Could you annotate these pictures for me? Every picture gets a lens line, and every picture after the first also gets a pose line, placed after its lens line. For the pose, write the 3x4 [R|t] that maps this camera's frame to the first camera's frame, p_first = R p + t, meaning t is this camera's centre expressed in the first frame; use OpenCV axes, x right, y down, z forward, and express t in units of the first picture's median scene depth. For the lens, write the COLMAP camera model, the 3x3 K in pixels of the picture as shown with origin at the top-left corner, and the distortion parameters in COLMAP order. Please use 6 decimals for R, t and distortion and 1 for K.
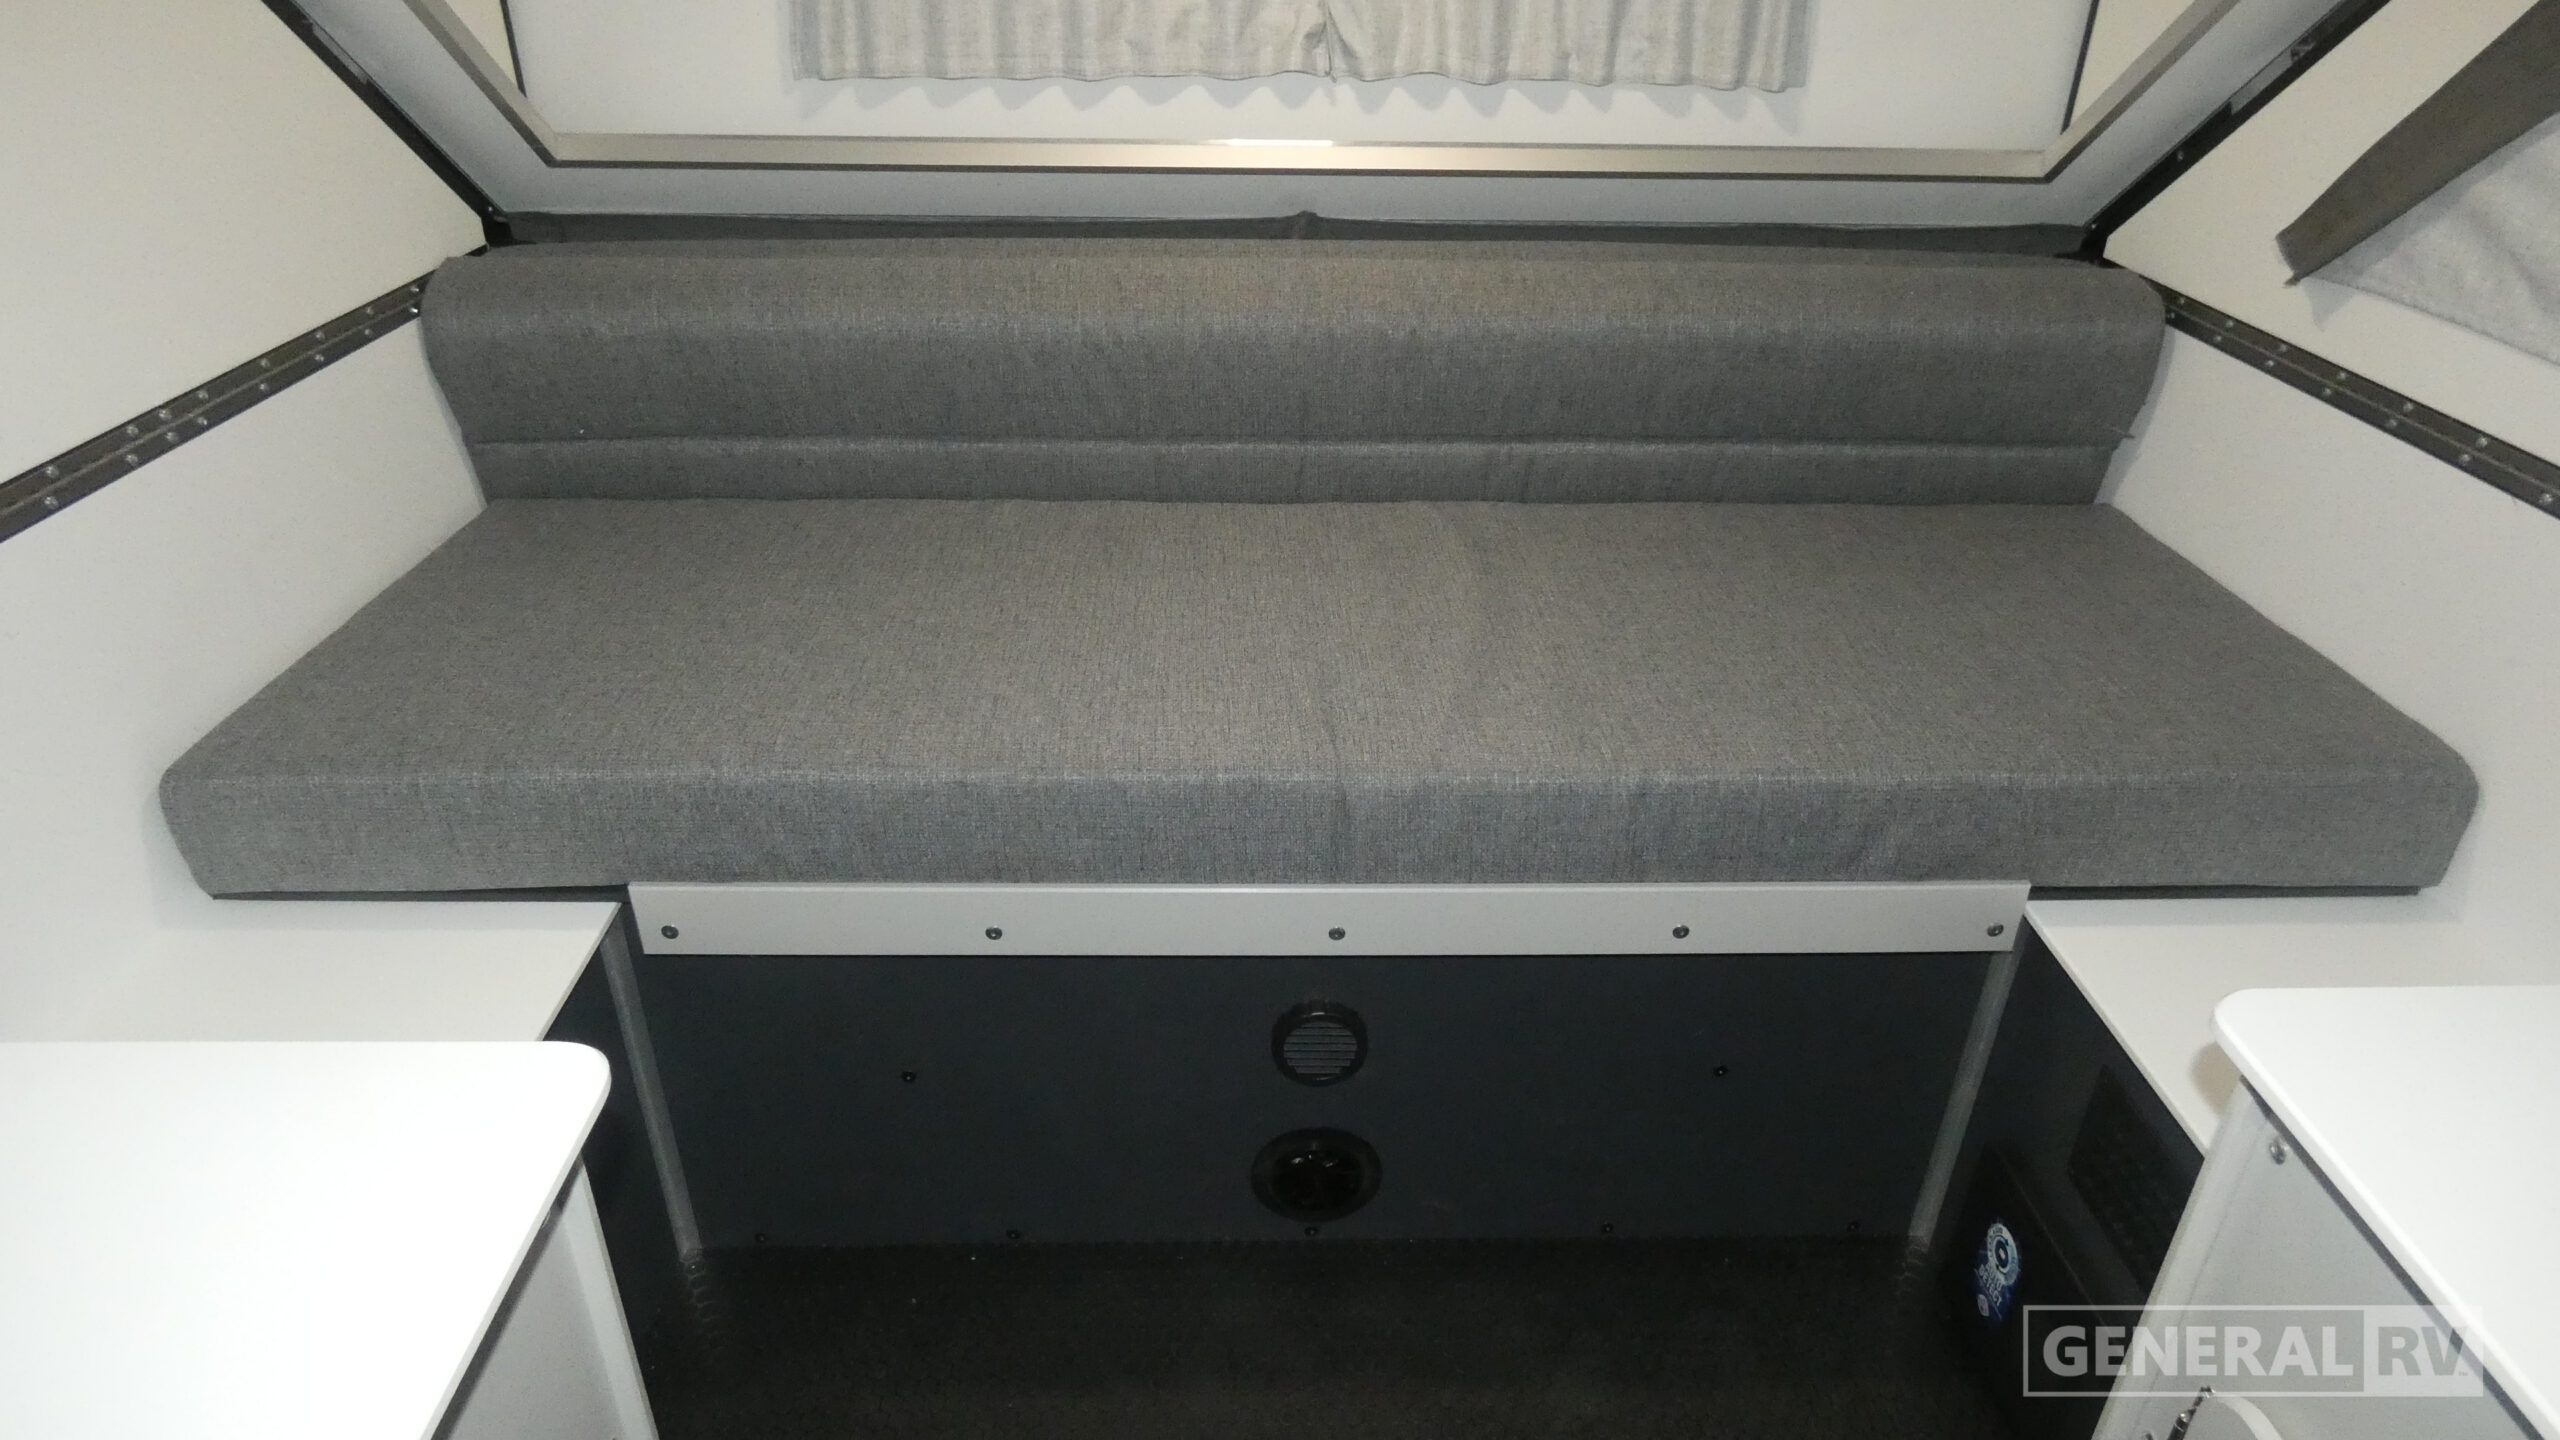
lens RADIAL K [[1551.2, 0, 1278.4], [0, 1551.2, 731.9], [0, 0, 1]] dist [-0.005187, -0.003090]
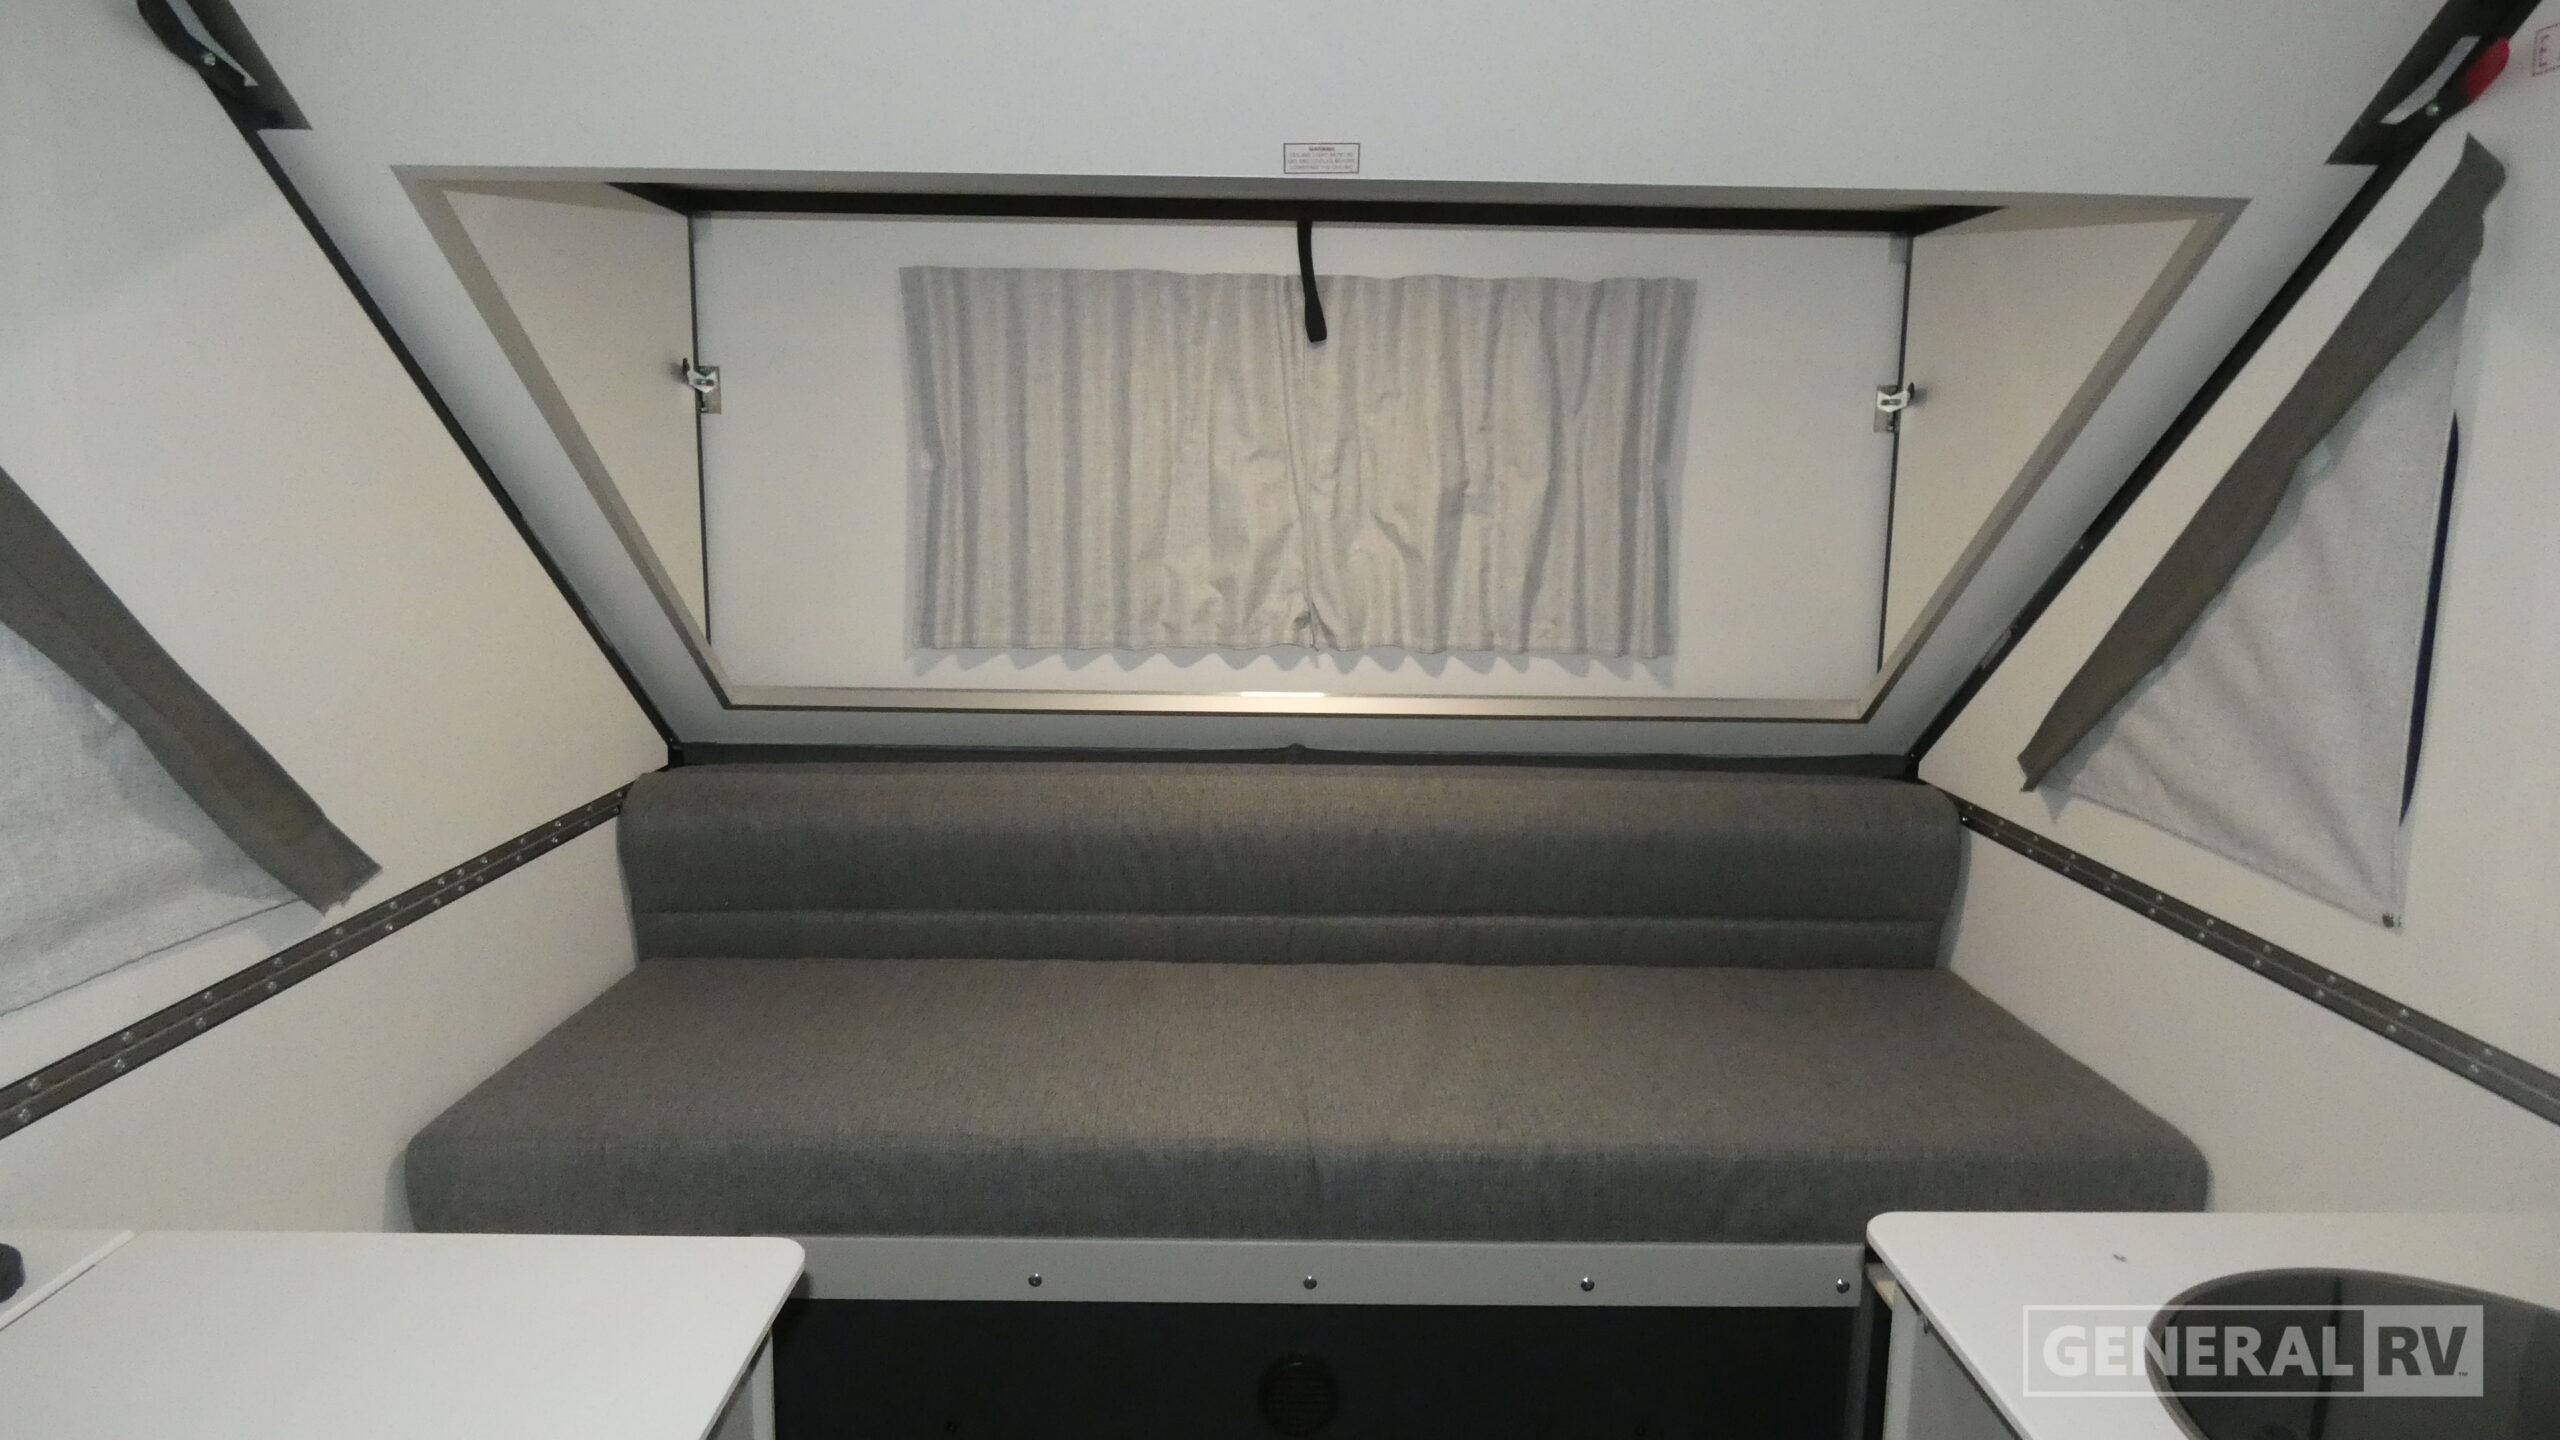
lens RADIAL K [[1551.2, 0, 1282.1], [0, 1551.2, 720.3], [0, 0, 1]] dist [-0.005187, -0.003090]
pose [[0.999947, 0.001892, -0.010093, 0.020336], [-0.005249, 0.938967, -0.343966, 0.100056], [0.008826, 0.344001, 0.938928, -0.244693]]
